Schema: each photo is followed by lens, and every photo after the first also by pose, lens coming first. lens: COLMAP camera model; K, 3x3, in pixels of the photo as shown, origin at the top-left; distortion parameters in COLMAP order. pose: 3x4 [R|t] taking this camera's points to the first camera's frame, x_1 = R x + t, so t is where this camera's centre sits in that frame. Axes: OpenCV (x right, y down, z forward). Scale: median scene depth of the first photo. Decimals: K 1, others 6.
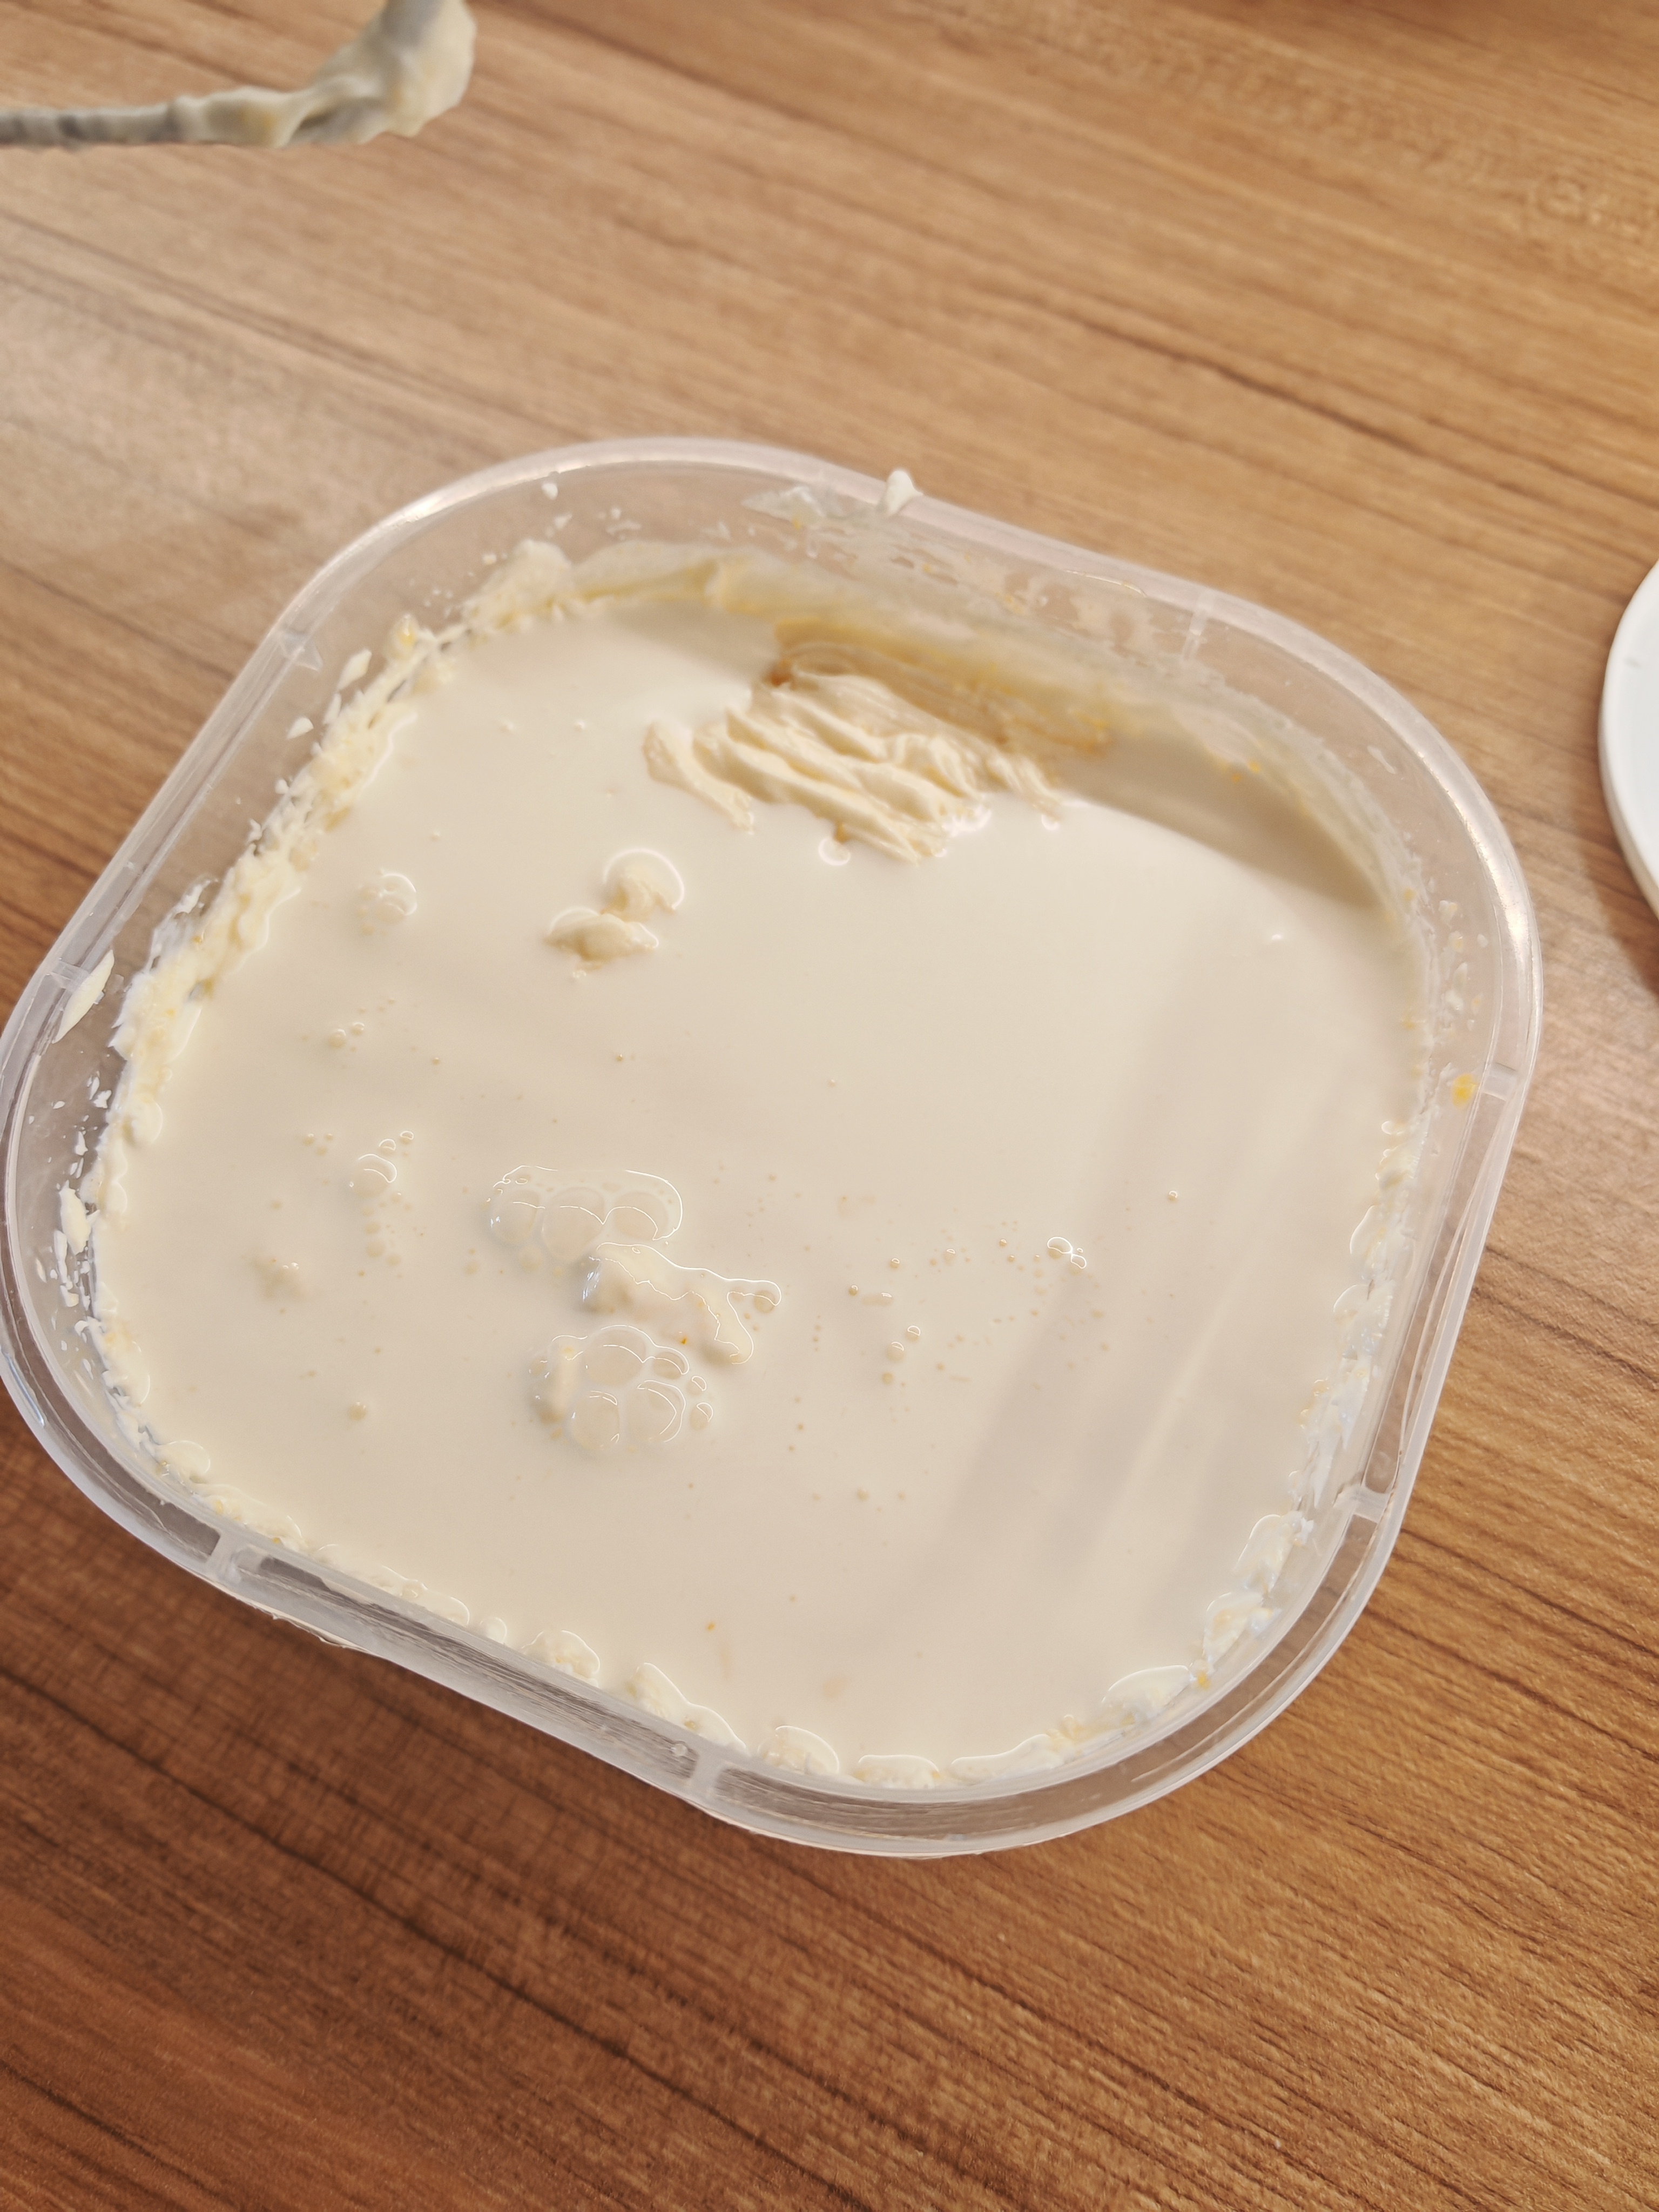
lens RADIAL K [[1829.1, 0, 810.9], [0, 1829.1, 1141.4], [0, 0, 1]] dist [-0.069663, 0.046685]
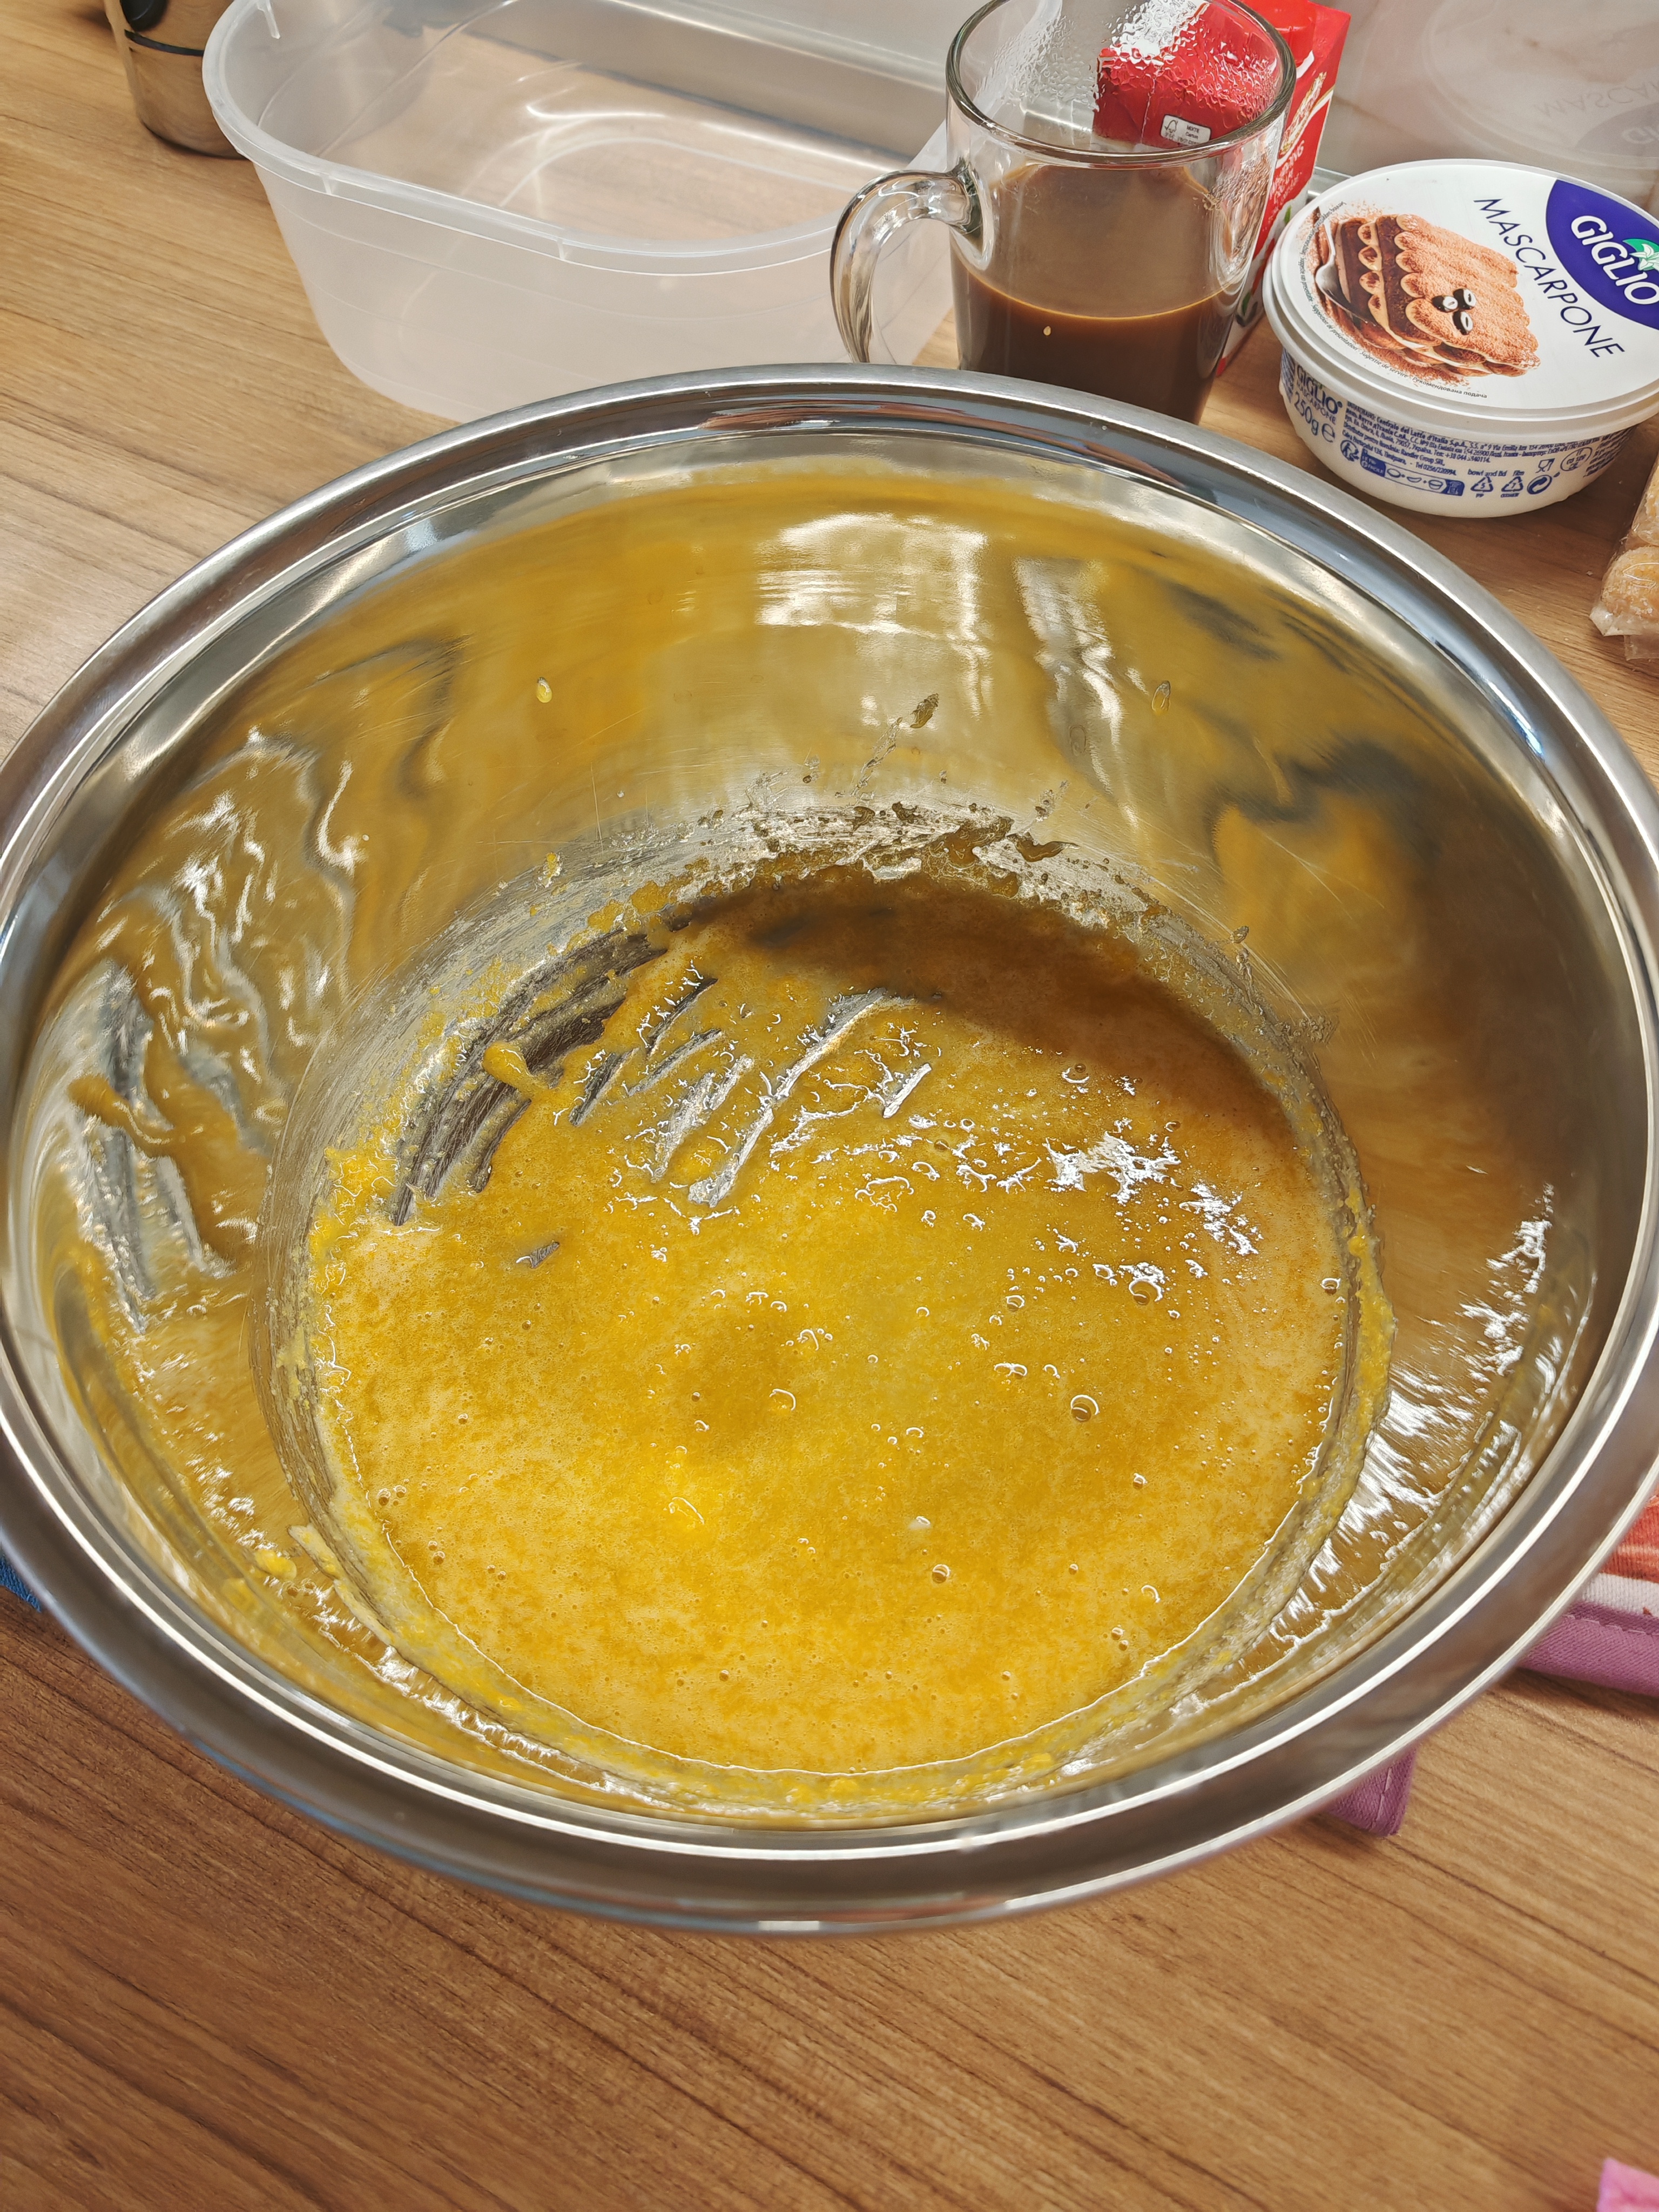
lens RADIAL K [[1829.1, 0, 814.5], [0, 1829.1, 1113.6], [0, 0, 1]] dist [-0.069663, 0.046685]
pose [[0.999667, -0.009159, -0.024113, 0.239686], [0.006024, 0.991885, -0.126992, -0.028940], [0.025080, 0.126805, 0.991611, -0.661898]]
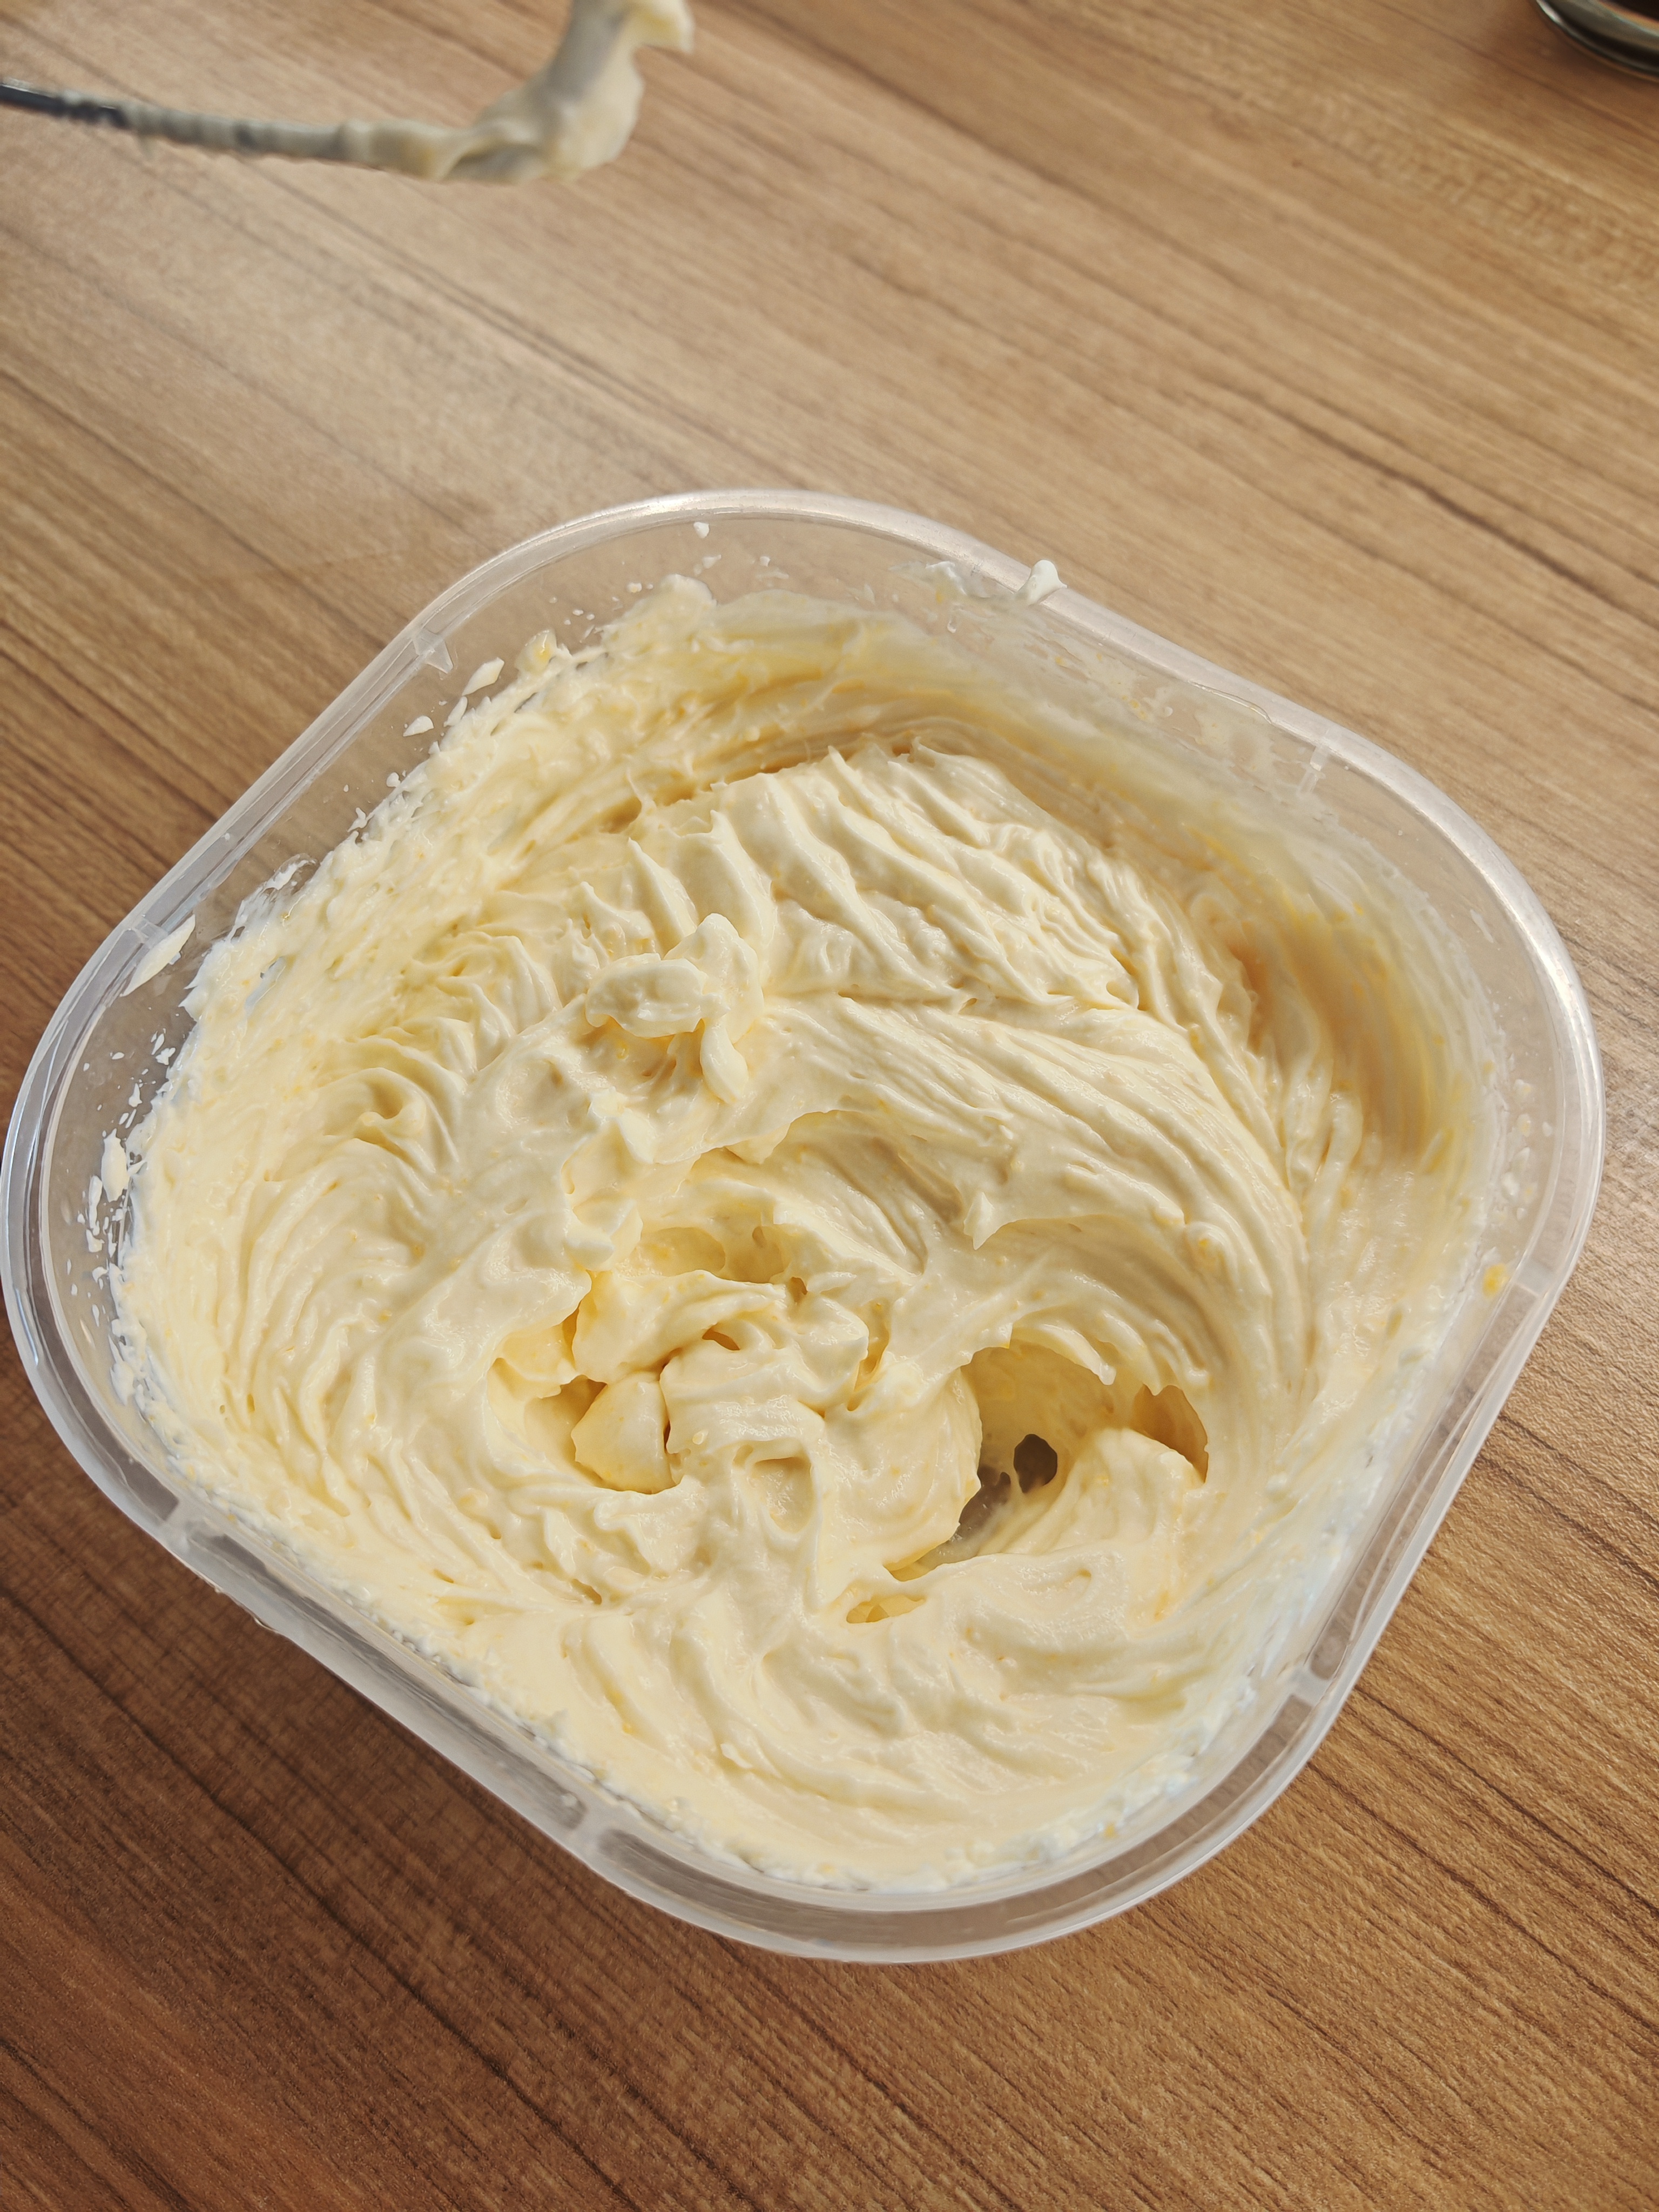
lens RADIAL K [[1829.1, 0, 828.5], [0, 1829.1, 1139.6], [0, 0, 1]] dist [-0.069663, 0.046685]
pose [[0.982461, 0.167517, -0.081903, 0.067708], [-0.168197, 0.985752, -0.001418, -0.036477], [0.080499, 0.015169, 0.996639, 0.003920]]
